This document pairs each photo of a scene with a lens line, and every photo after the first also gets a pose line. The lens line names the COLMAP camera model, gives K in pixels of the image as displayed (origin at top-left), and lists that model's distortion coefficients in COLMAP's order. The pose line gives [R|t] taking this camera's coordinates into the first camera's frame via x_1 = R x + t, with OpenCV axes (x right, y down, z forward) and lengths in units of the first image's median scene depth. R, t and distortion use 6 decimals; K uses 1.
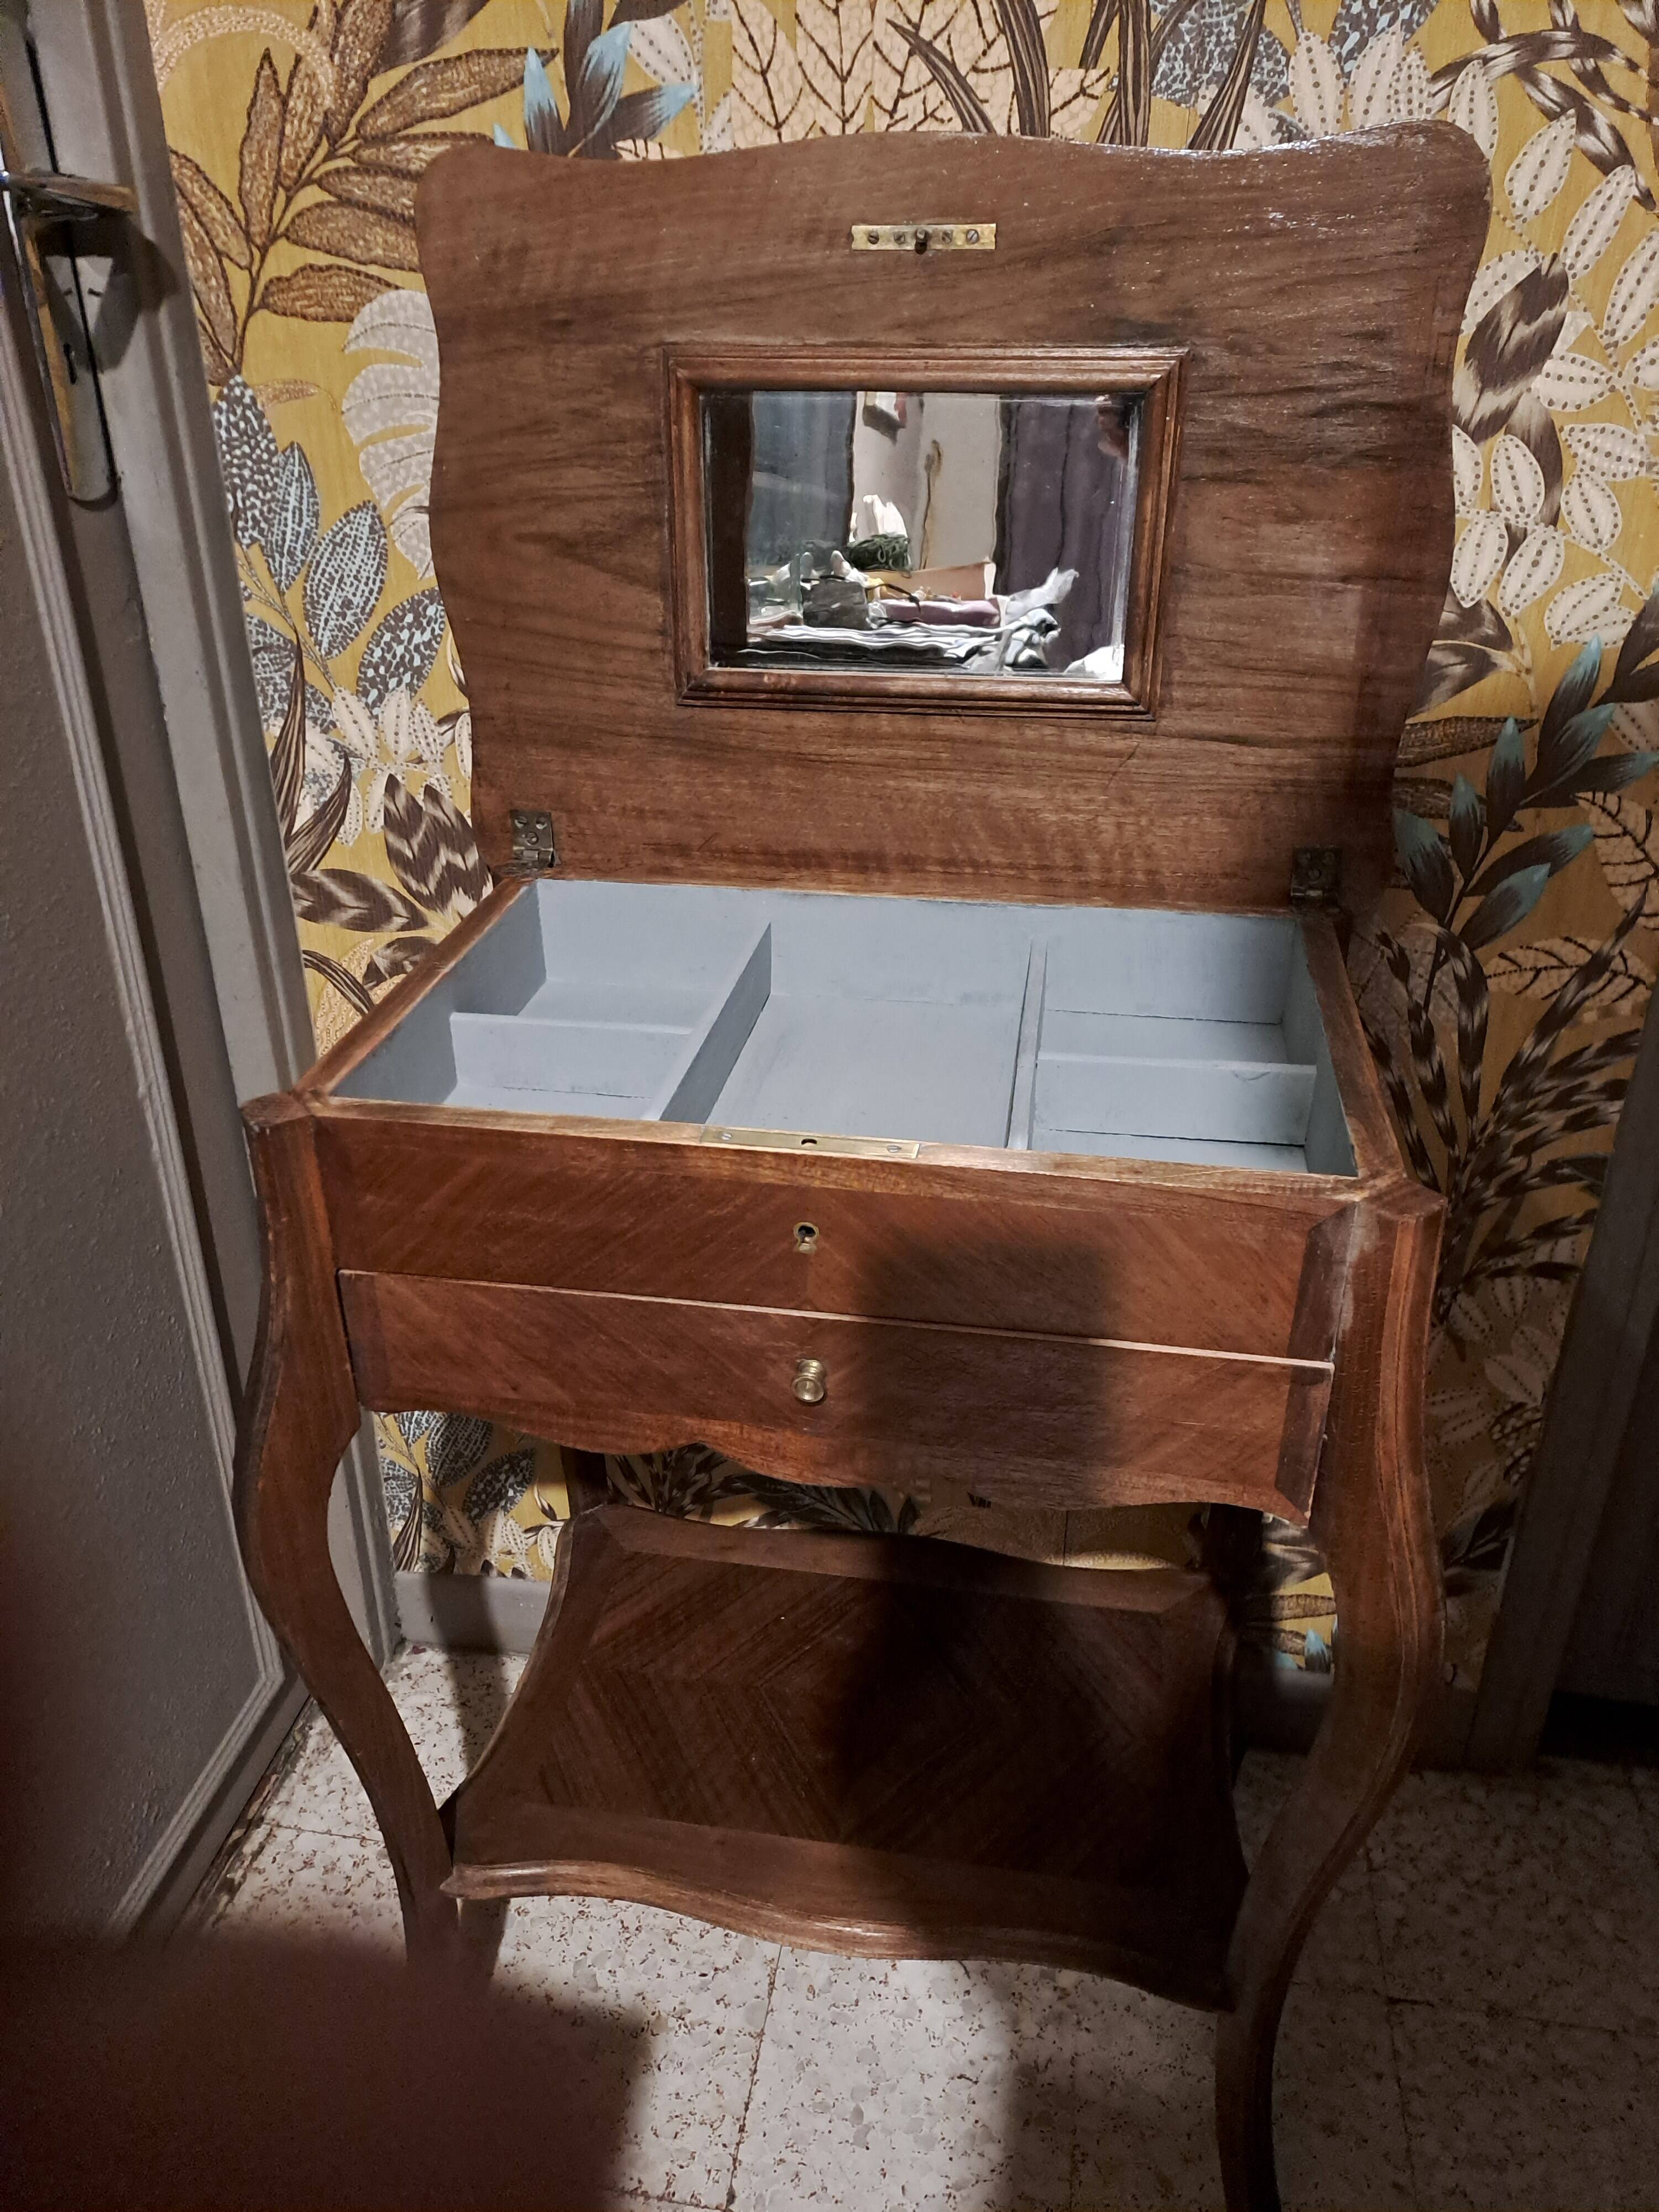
lens RADIAL K [[1586.5, 0, 823.9], [0, 1586.5, 1124.3], [0, 0, 1]] dist [0.056978, -0.035710]
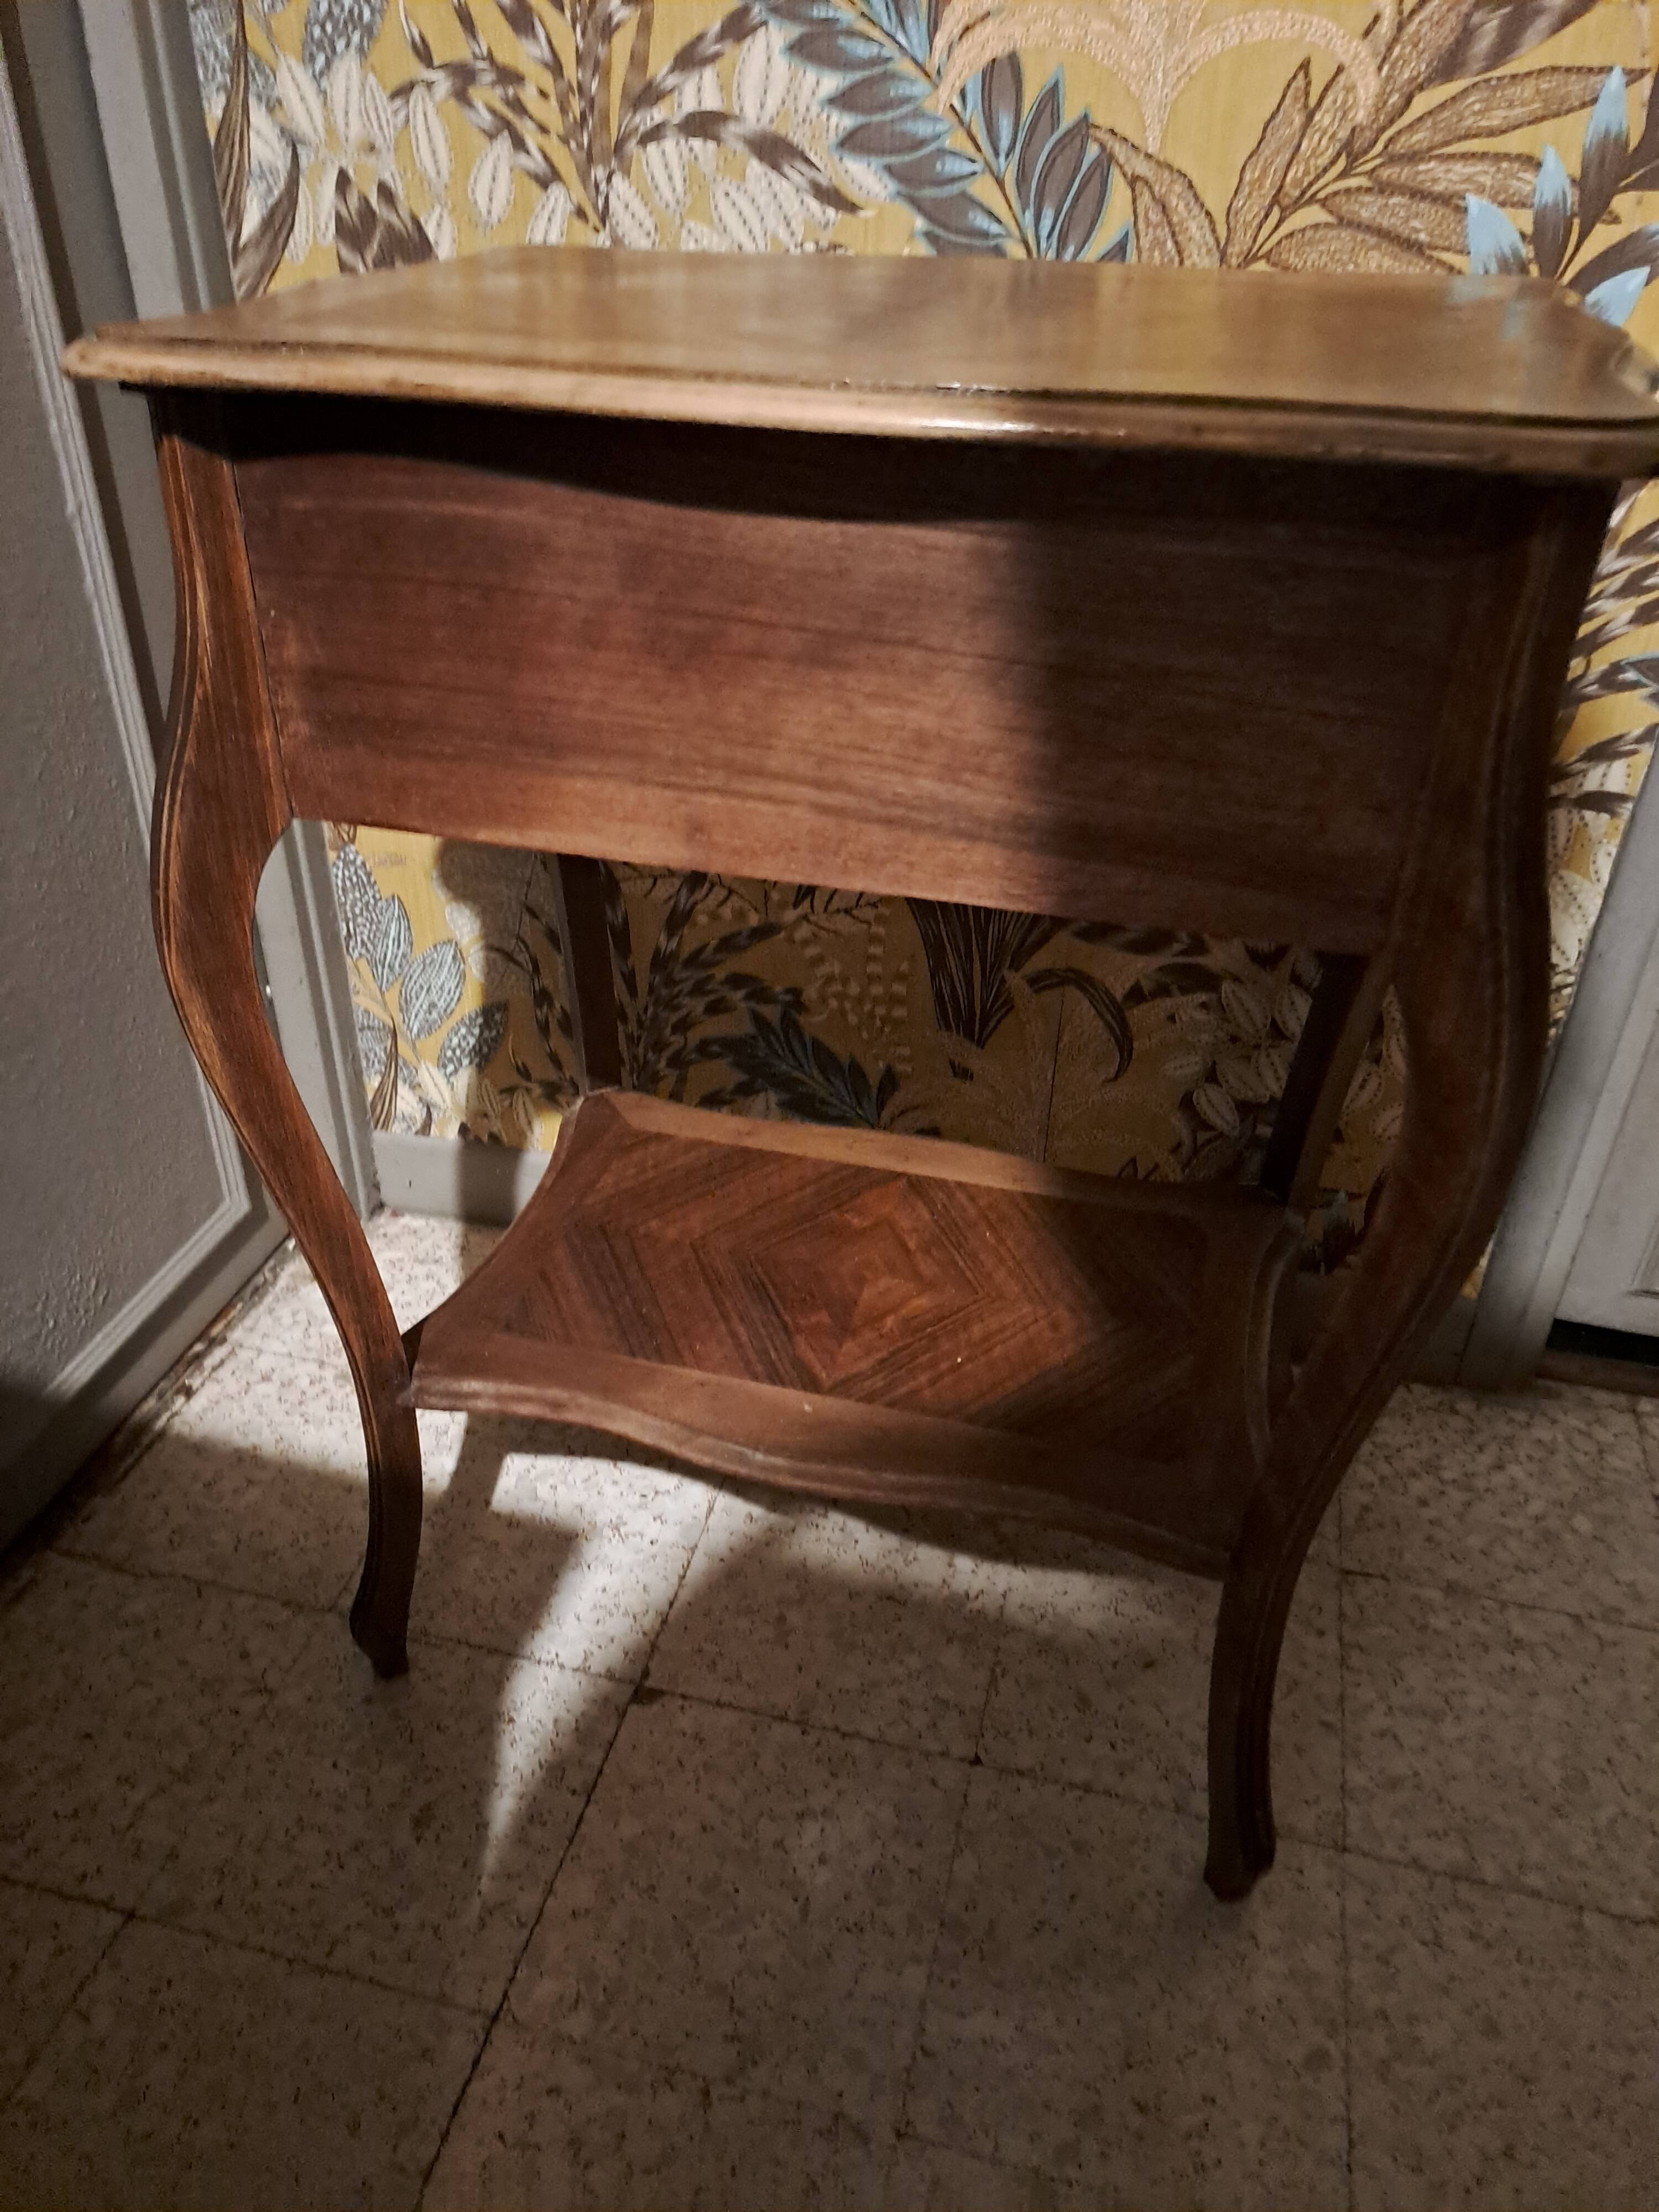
lens RADIAL K [[1586.5, 0, 809.9], [0, 1586.5, 1126.4], [0, 0, 1]] dist [0.056978, -0.035710]
pose [[0.996094, 0.061725, -0.063144, 0.084773], [-0.054612, 0.992568, 0.108751, 0.210169], [0.069387, -0.104878, 0.992062, 0.060272]]
